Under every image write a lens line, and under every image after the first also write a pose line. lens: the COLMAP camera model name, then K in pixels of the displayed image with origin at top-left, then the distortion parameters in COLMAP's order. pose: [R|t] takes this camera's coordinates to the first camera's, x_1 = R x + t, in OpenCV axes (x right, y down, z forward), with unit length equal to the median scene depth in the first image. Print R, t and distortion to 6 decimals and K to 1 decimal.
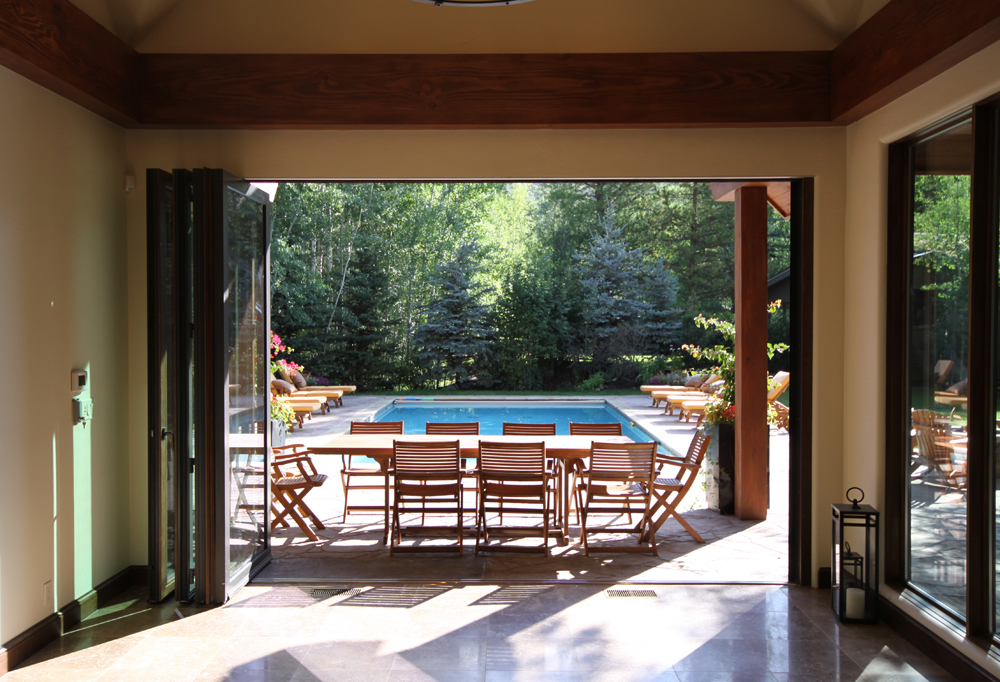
lens RADIAL K [[821.7, 0, 499.7], [0, 821.7, 339.8], [0, 0, 1]] dist [-0.007562, -0.000039]
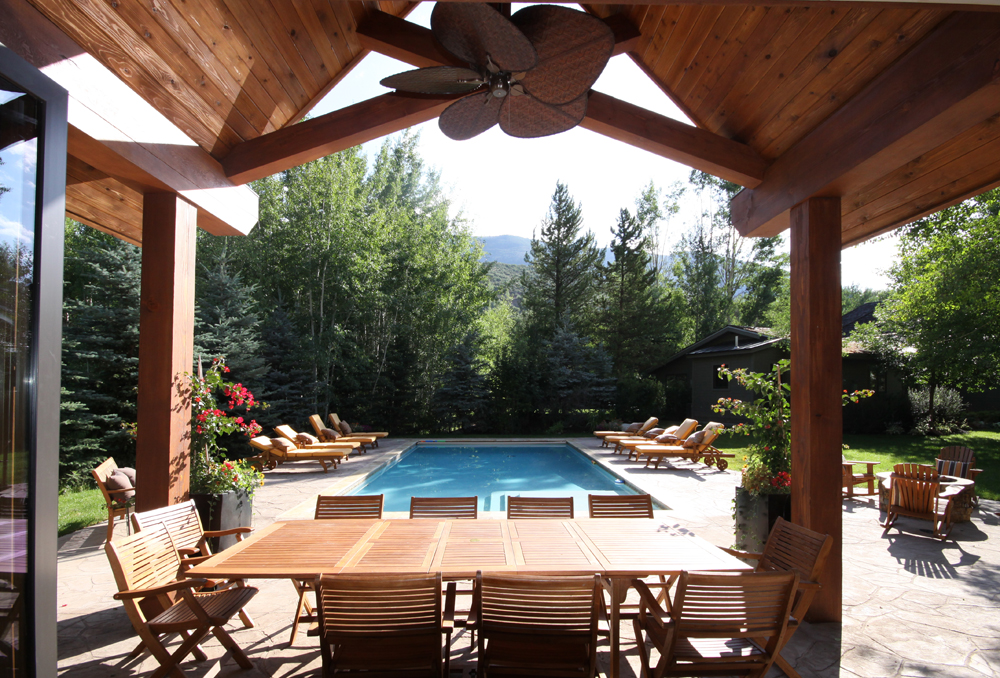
lens RADIAL K [[471.7, 0, 521.2], [0, 471.7, 328.7], [0, 0, 1]] dist [0.004607, 0.000391]
pose [[0.997894, 0.008764, 0.064277, -0.003830], [0.000945, 0.988763, -0.149487, 0.002407], [-0.064864, 0.149233, 0.986672, 0.154685]]
